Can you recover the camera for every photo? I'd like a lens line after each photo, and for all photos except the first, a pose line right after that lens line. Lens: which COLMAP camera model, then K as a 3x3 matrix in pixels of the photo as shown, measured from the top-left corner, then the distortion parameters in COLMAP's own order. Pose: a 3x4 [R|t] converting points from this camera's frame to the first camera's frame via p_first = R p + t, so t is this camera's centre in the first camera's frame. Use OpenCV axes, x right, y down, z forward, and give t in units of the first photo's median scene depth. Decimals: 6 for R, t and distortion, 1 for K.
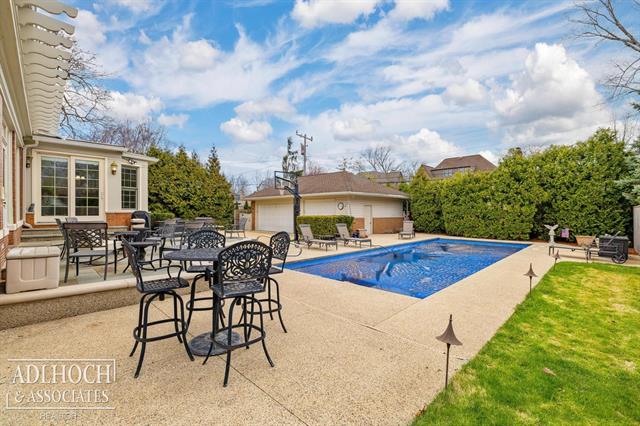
lens RADIAL K [[279.2, 0, 323.1], [0, 279.2, 213.0], [0, 0, 1]] dist [-0.000158, -0.000277]
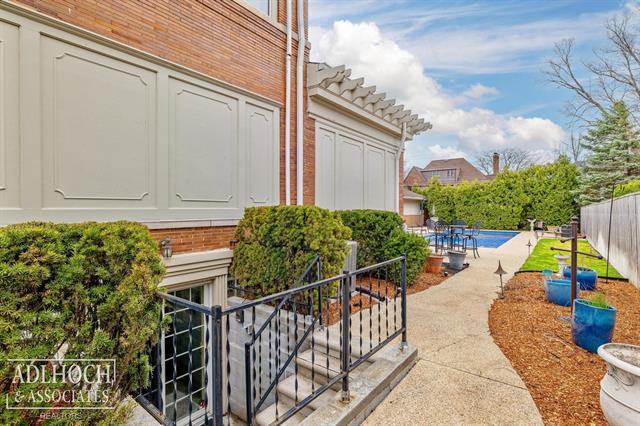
lens RADIAL K [[303.7, 0, 320.0], [0, 303.7, 213.0], [0, 0, 1]] dist [-0.011826, 0.000168]
pose [[0.993648, -0.003823, 0.112471, -0.354973], [0.002800, 0.999953, 0.009252, -0.006532], [-0.112501, -0.008879, 0.993612, -0.345280]]
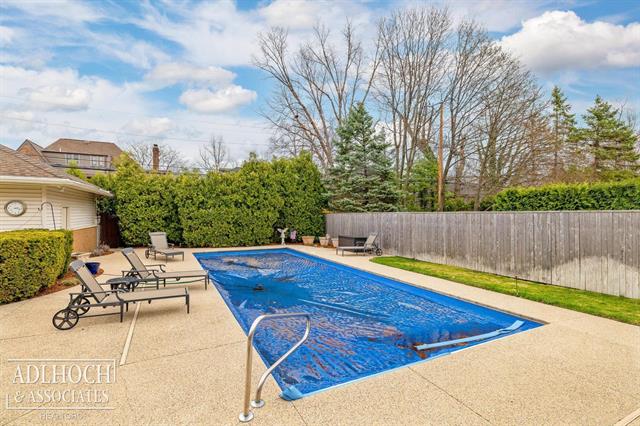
lens RADIAL K [[303.7, 0, 320.0], [0, 303.7, 213.0], [0, 0, 1]] dist [-0.011826, 0.000168]
pose [[0.319478, -0.002190, 0.947591, -0.215737], [-0.000506, 0.999997, 0.002482, -0.017112], [-0.947593, -0.001272, 0.319476, 0.350281]]
